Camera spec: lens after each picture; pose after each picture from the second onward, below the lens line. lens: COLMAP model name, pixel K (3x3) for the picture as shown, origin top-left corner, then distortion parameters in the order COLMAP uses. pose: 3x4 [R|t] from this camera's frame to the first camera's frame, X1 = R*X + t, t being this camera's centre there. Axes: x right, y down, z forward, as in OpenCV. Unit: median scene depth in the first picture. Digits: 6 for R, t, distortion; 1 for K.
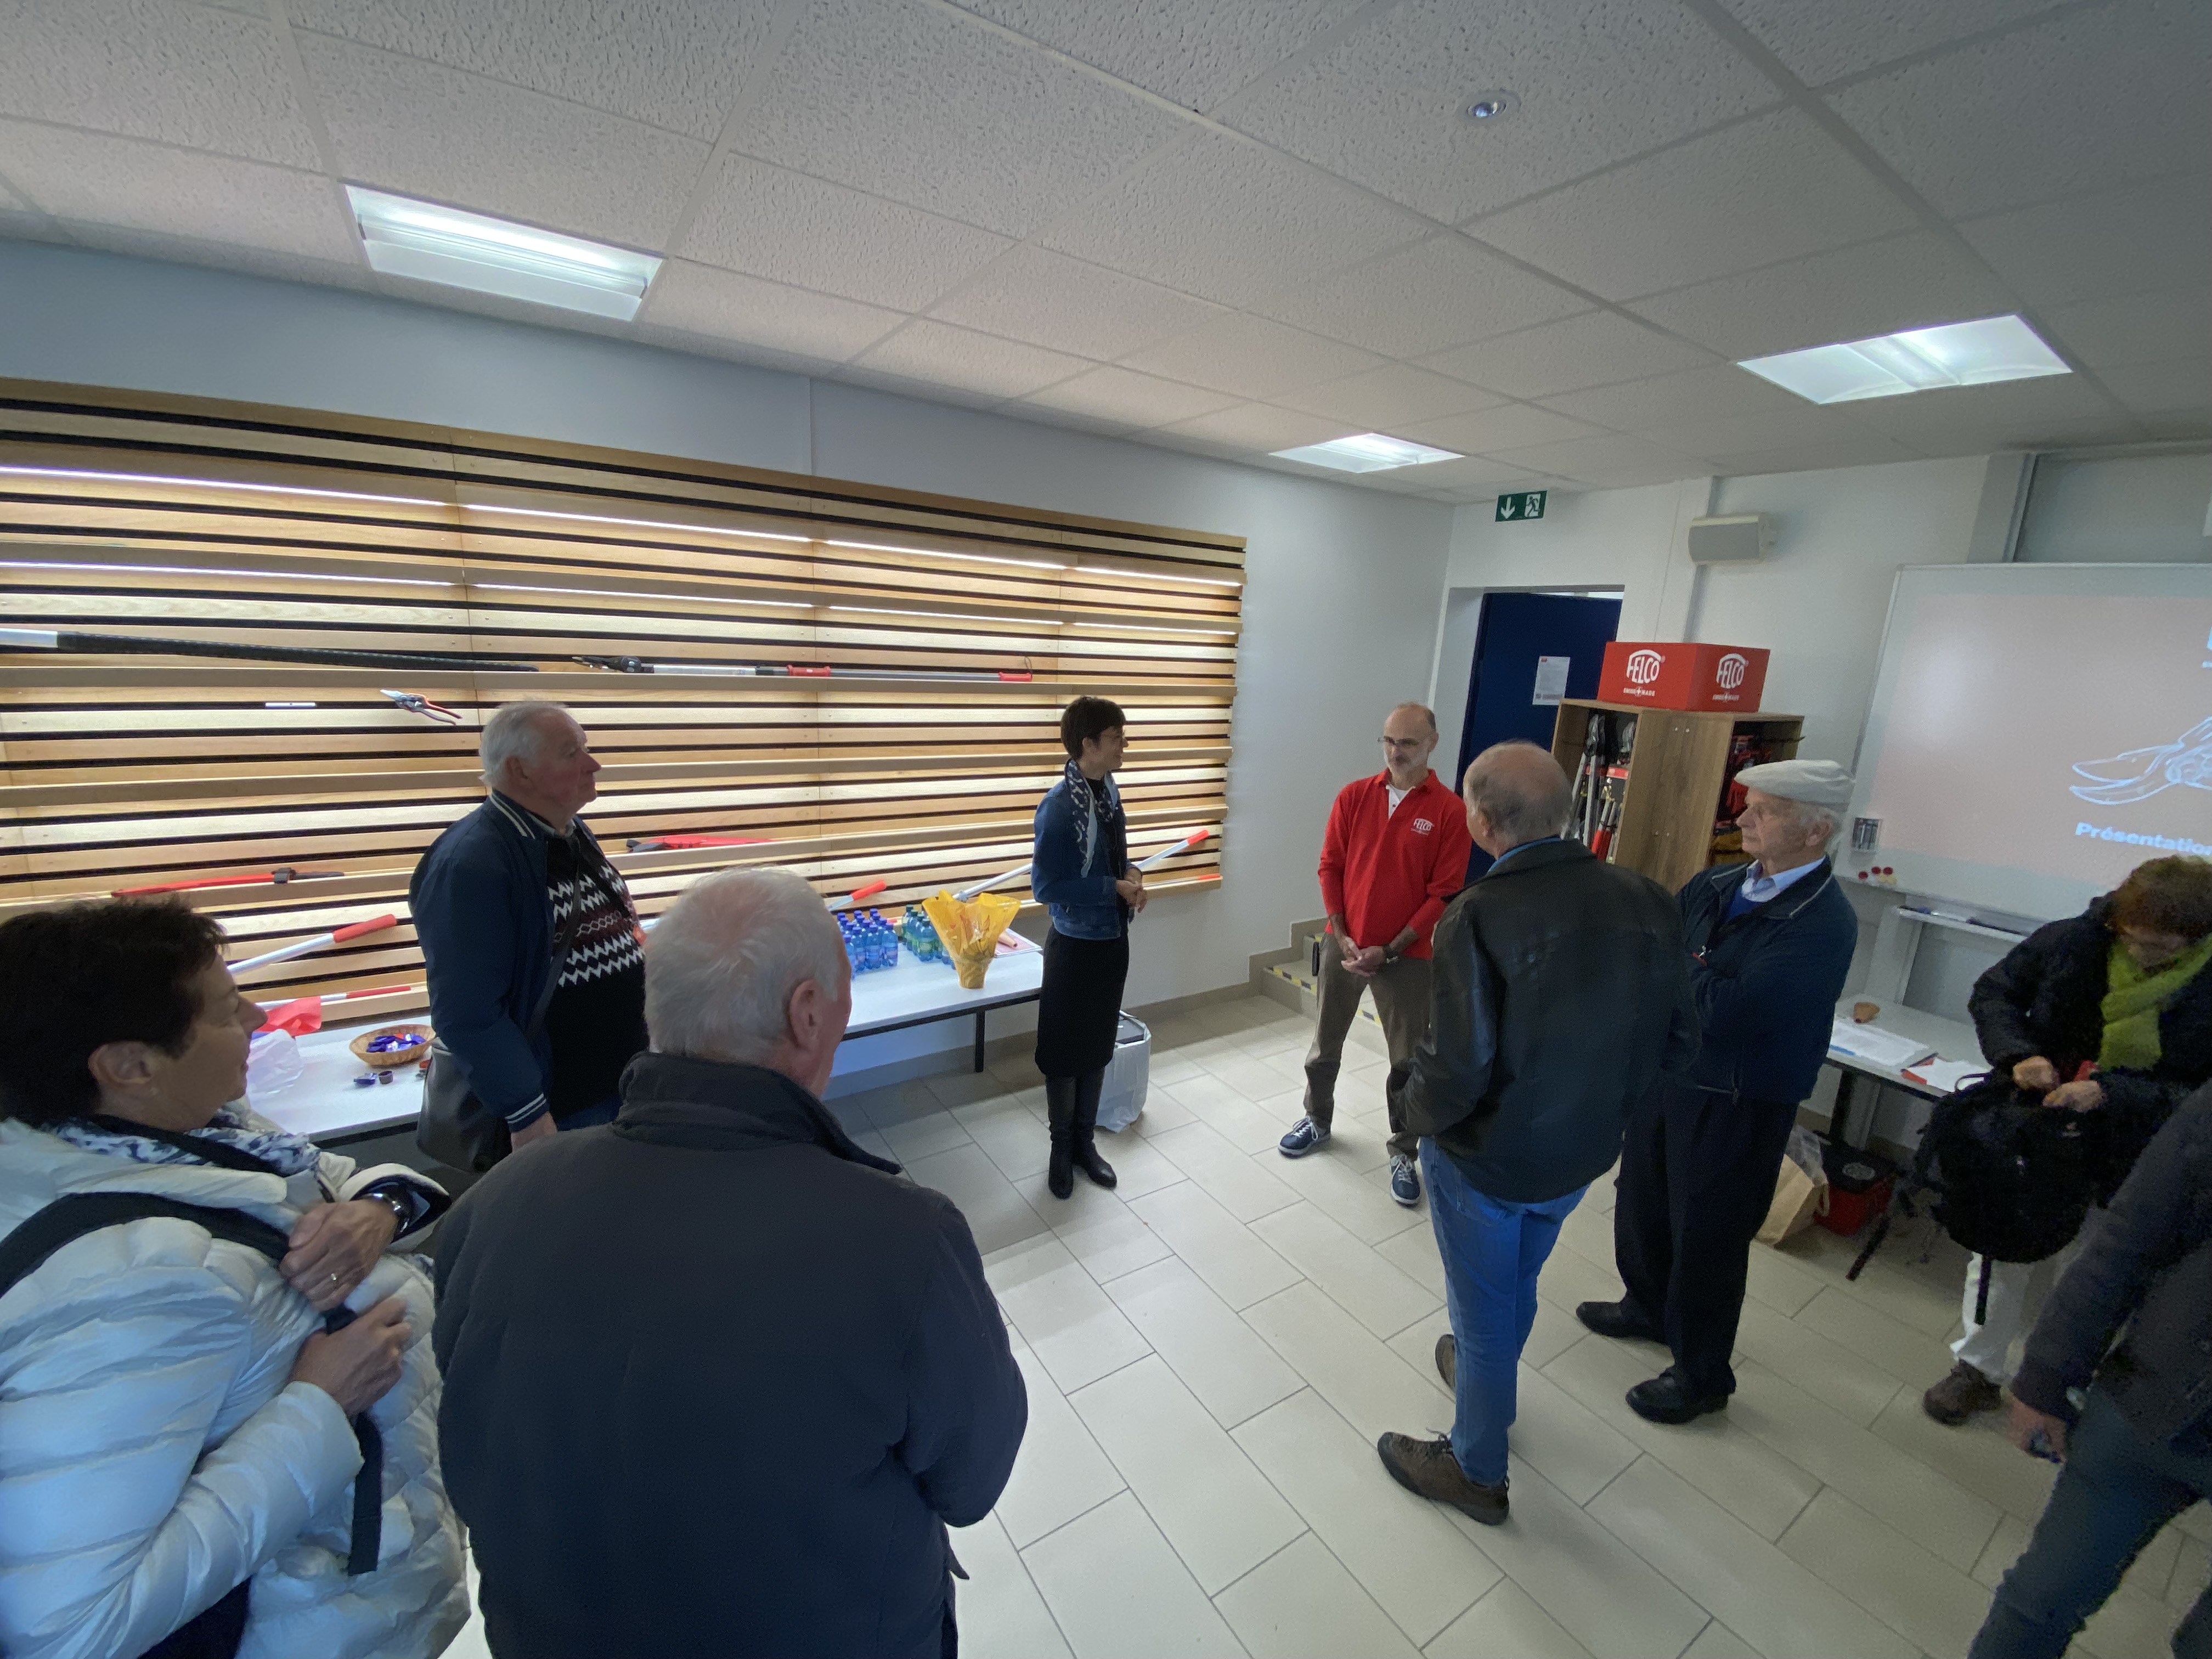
lens RADIAL K [[888.9, 0, 1106.0], [0, 888.9, 829.5], [0, 0, 1]] dist [0.000964, -0.000030]
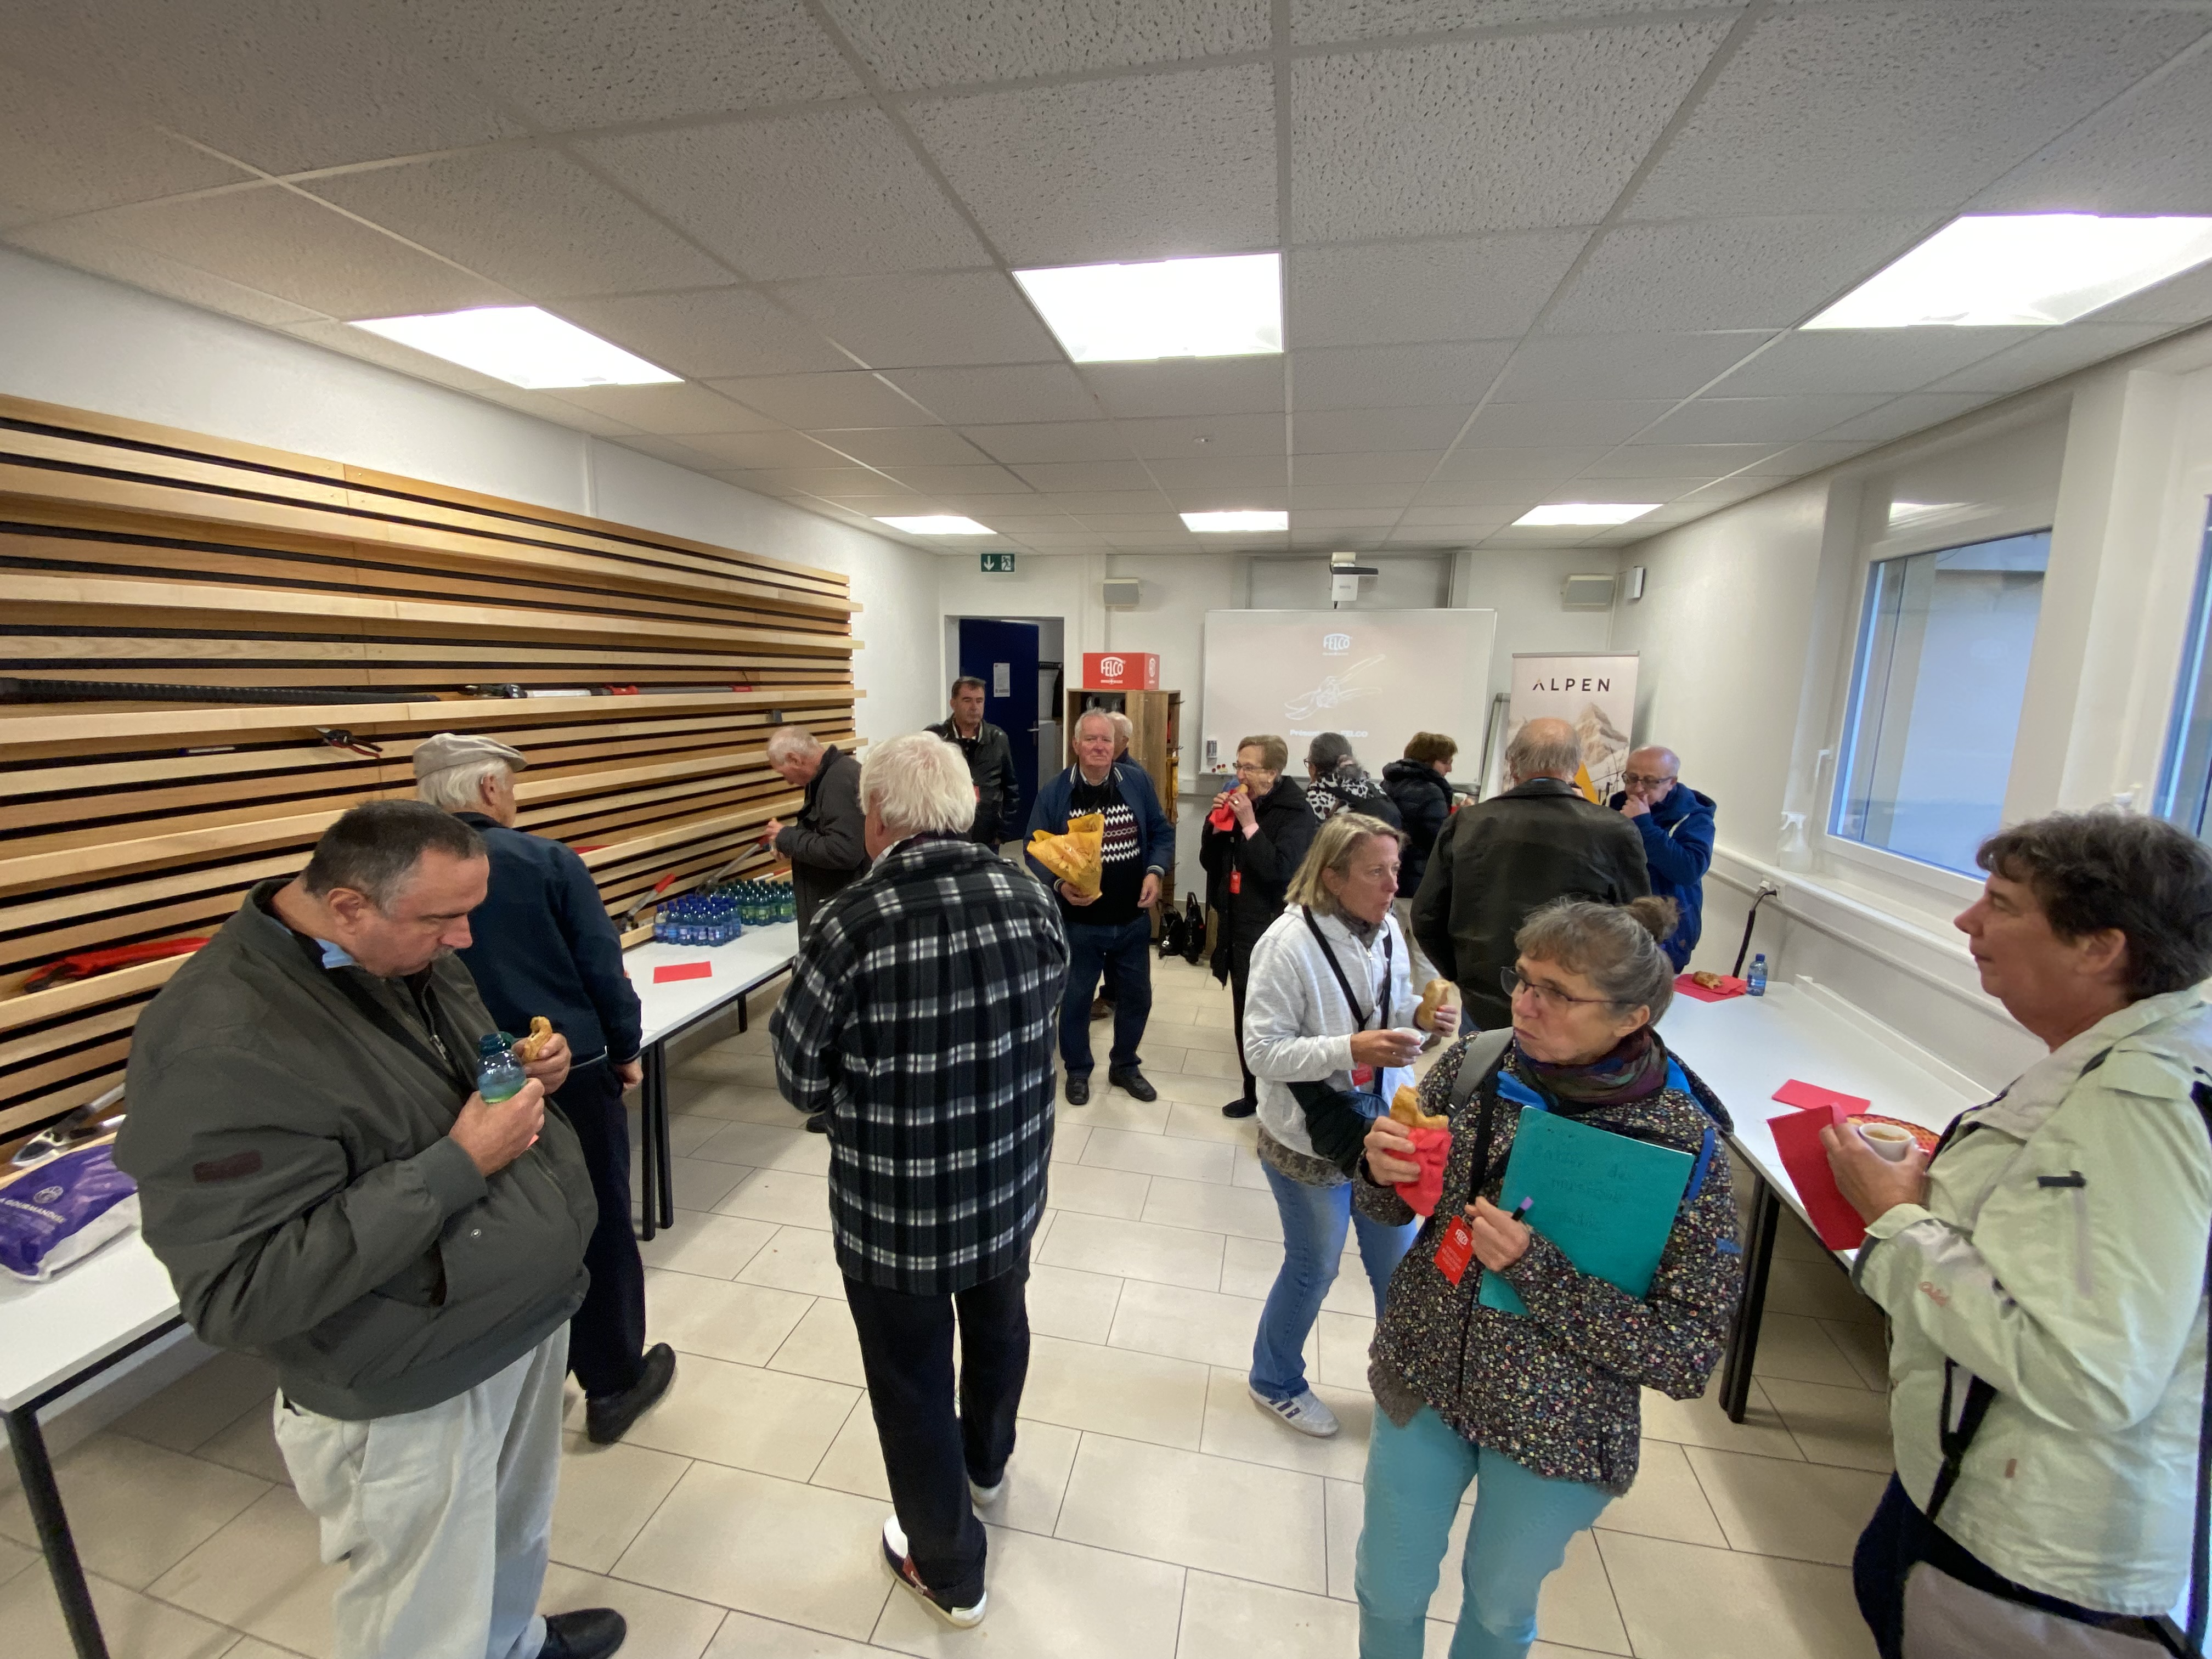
lens RADIAL K [[888.9, 0, 1106.0], [0, 888.9, 829.5], [0, 0, 1]] dist [0.000964, -0.000030]
pose [[0.706462, -0.155318, 0.690498, -0.578421], [0.160002, 0.985414, 0.057954, 0.024317], [-0.689427, 0.069539, 0.721009, -0.196695]]
